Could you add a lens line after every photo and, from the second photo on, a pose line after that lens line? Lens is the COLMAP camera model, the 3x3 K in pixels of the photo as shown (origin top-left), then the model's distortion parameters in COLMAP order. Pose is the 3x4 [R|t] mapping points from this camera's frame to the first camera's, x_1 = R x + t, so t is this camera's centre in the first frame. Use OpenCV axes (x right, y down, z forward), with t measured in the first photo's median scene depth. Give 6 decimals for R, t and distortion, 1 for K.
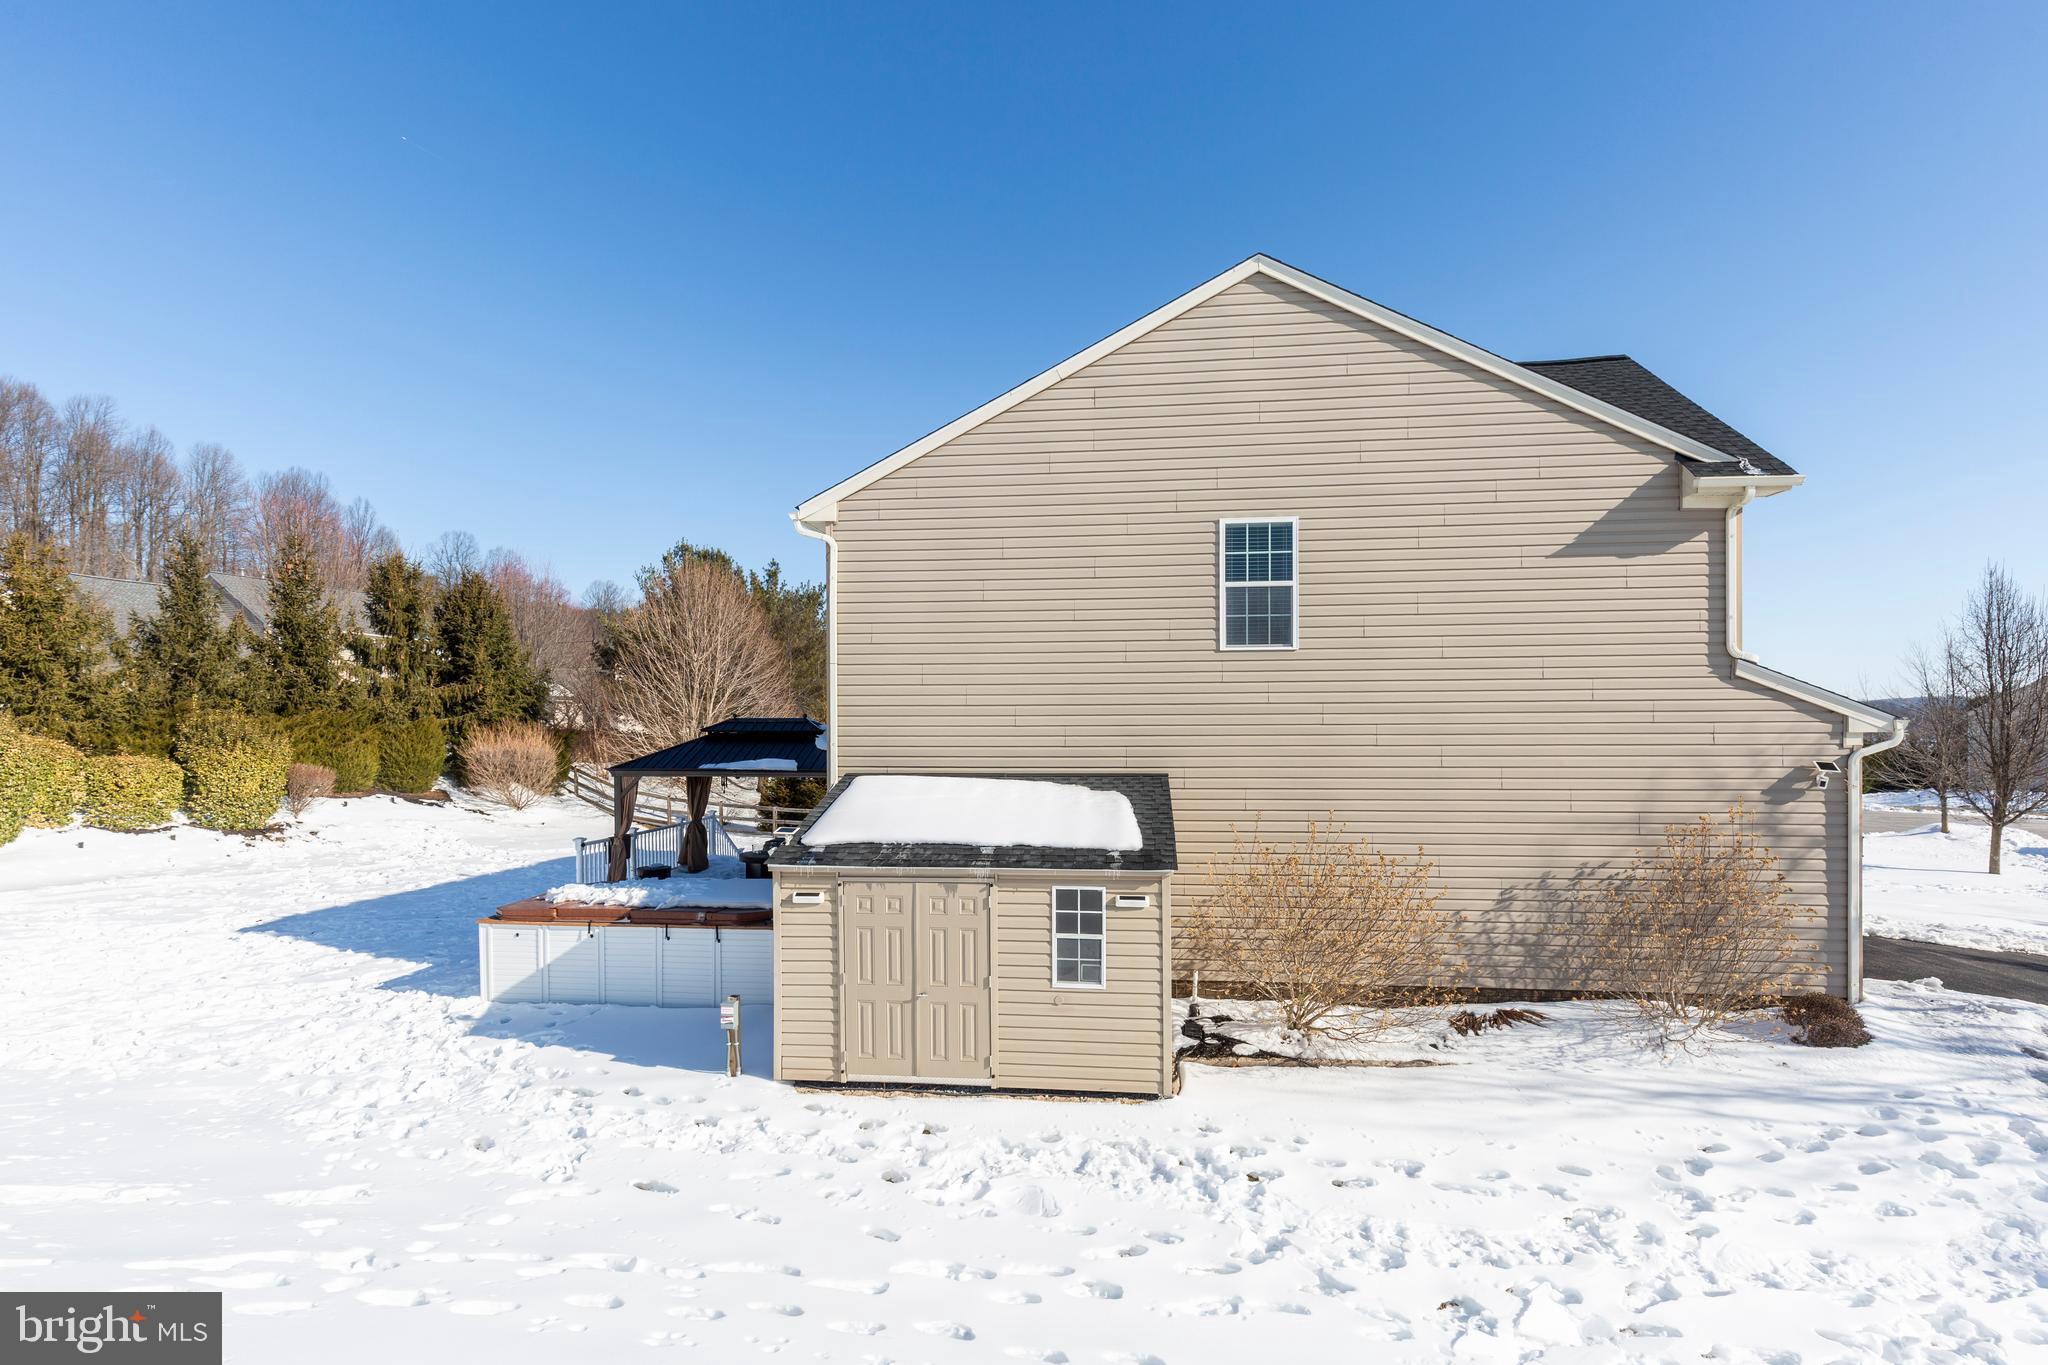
lens RADIAL K [[957.2, 0, 1049.7], [0, 957.2, 731.4], [0, 0, 1]] dist [0.008813, -0.001672]
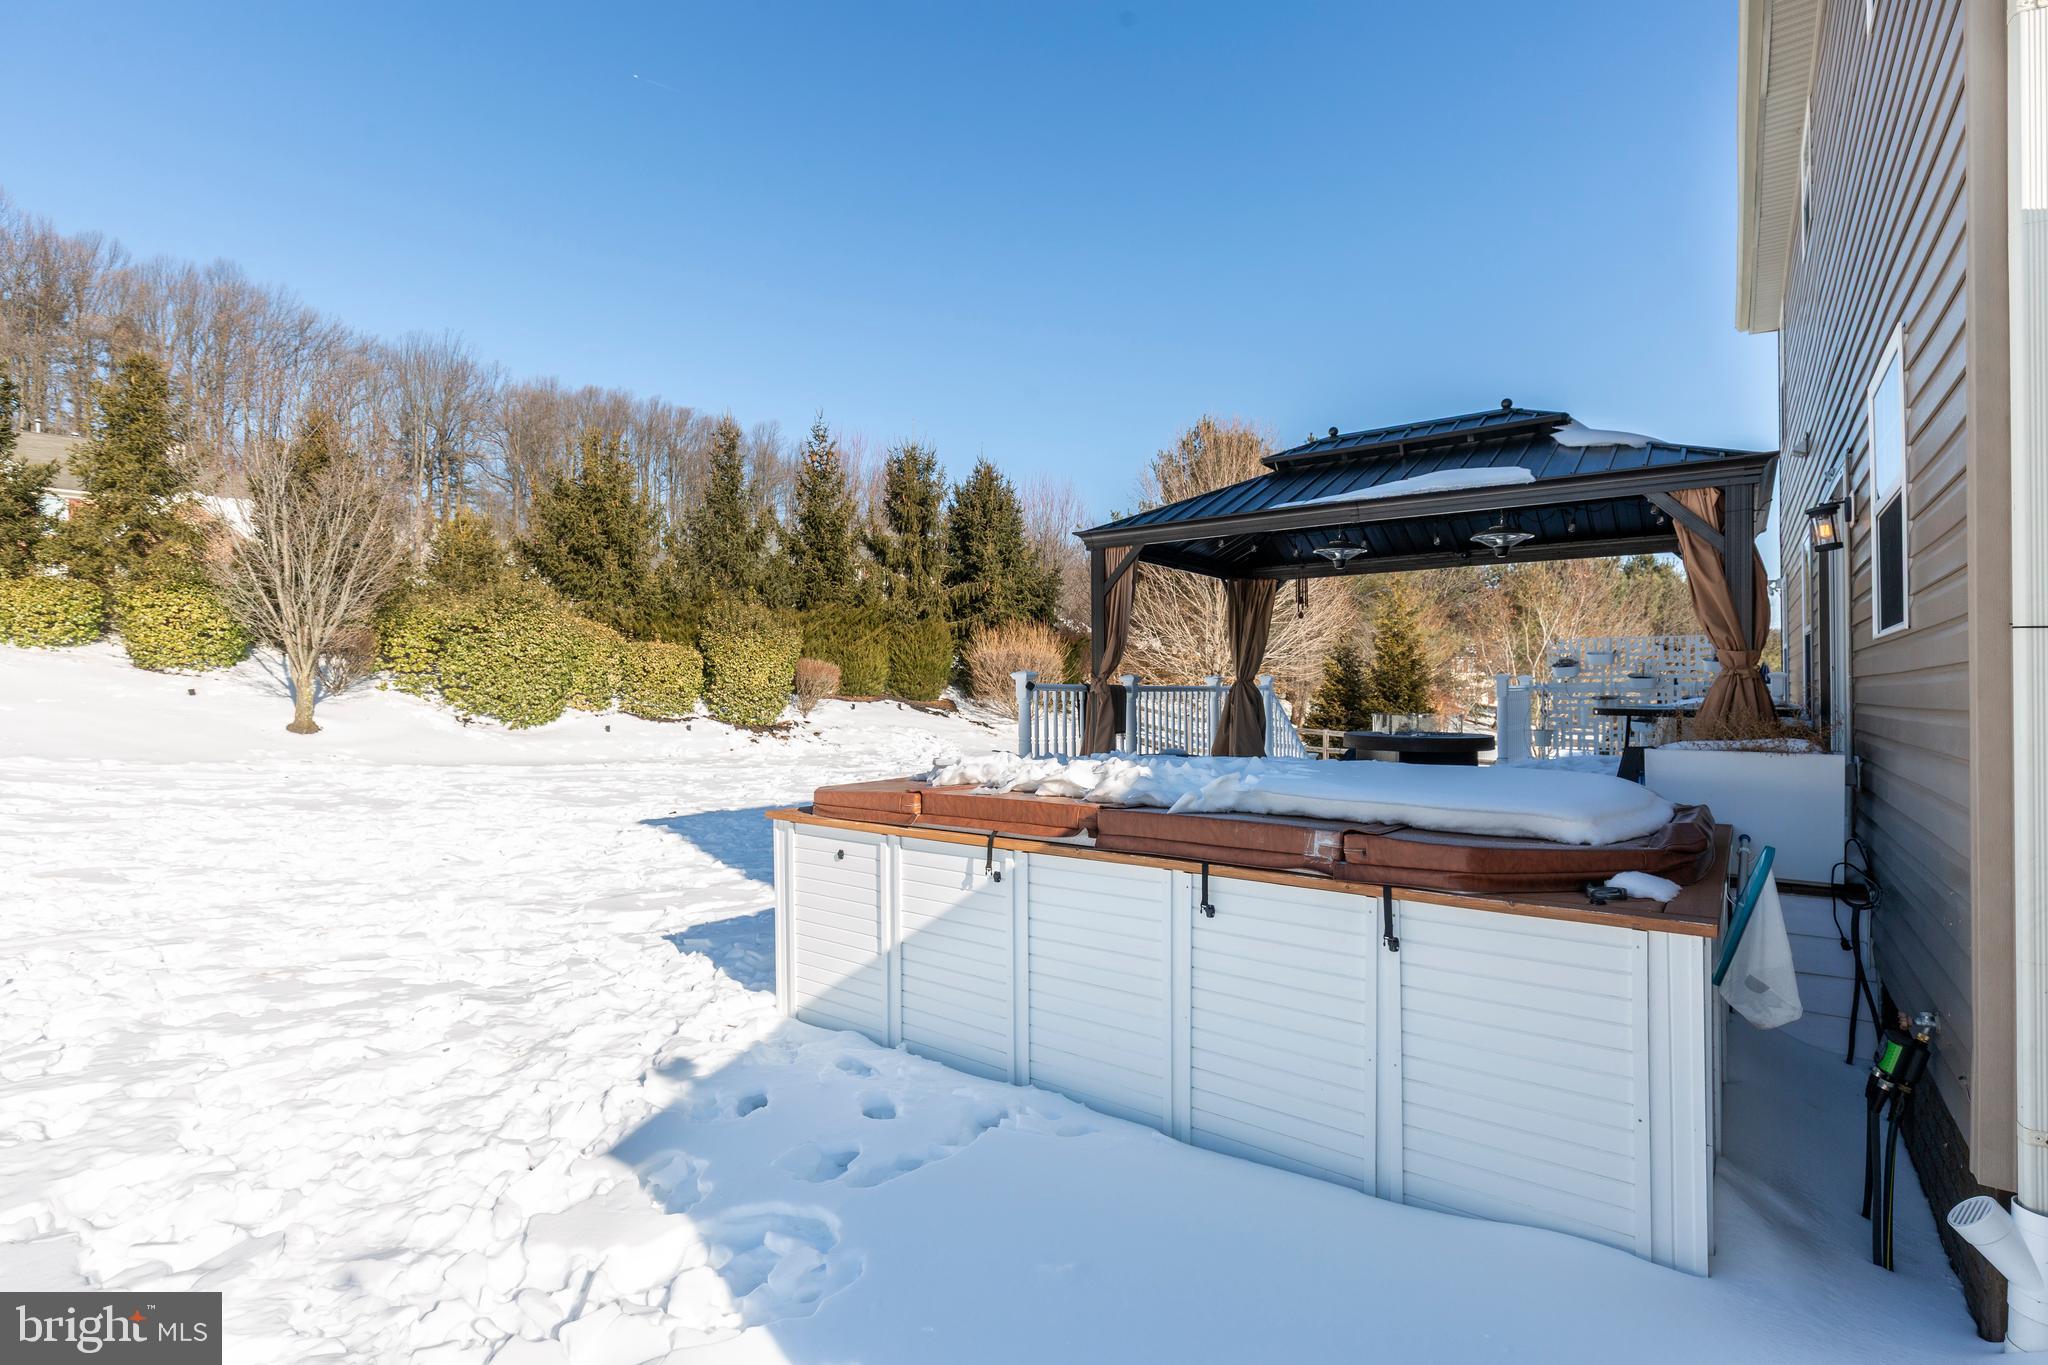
lens RADIAL K [[952.5, 0, 1024.2], [0, 952.5, 692.0], [0, 0, 1]] dist [-0.004315, 0.000370]
pose [[0.854846, -0.000397, -0.518882, -0.138350], [-0.002839, 0.999981, -0.005442, 0.070356], [0.518875, 0.006125, 0.854828, 0.337680]]
